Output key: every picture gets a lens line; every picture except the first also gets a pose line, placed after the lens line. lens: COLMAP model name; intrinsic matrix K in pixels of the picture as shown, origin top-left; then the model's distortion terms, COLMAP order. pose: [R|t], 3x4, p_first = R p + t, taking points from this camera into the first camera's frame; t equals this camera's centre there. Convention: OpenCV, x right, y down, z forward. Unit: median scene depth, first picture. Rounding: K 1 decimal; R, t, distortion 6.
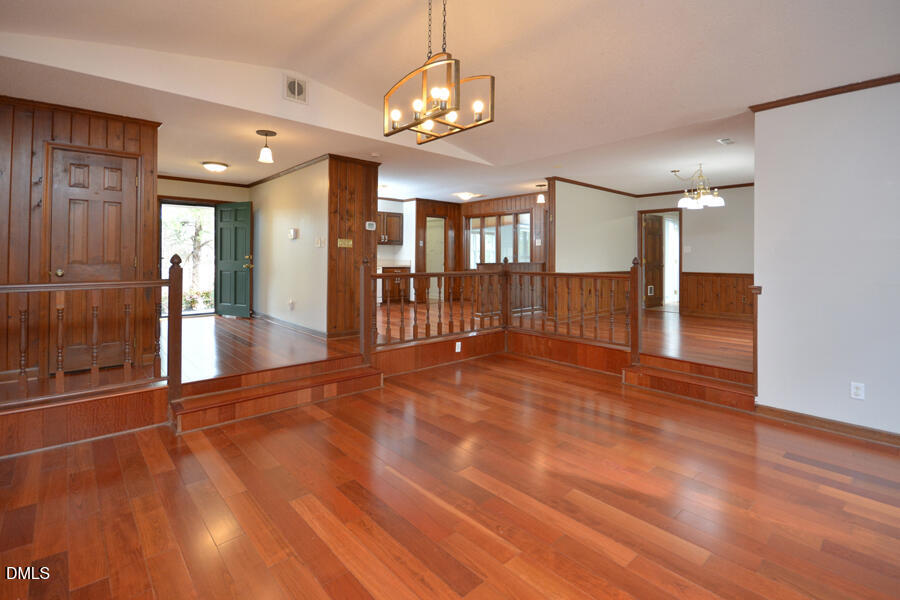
lens RADIAL K [[425.8, 0, 449.4], [0, 425.8, 246.4], [0, 0, 1]] dist [0.000092, -0.000204]
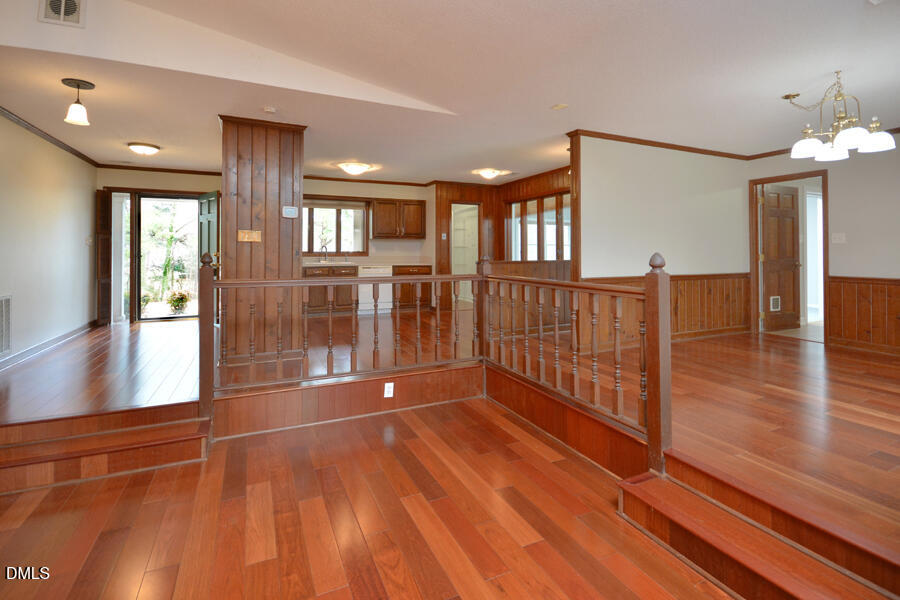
lens RADIAL K [[425.8, 0, 449.4], [0, 425.8, 246.4], [0, 0, 1]] dist [0.000092, -0.000204]
pose [[0.957677, -0.010305, -0.287660, 0.184322], [0.013367, 0.999873, 0.008682, 0.004748], [0.287534, -0.012159, 0.957693, 0.238568]]
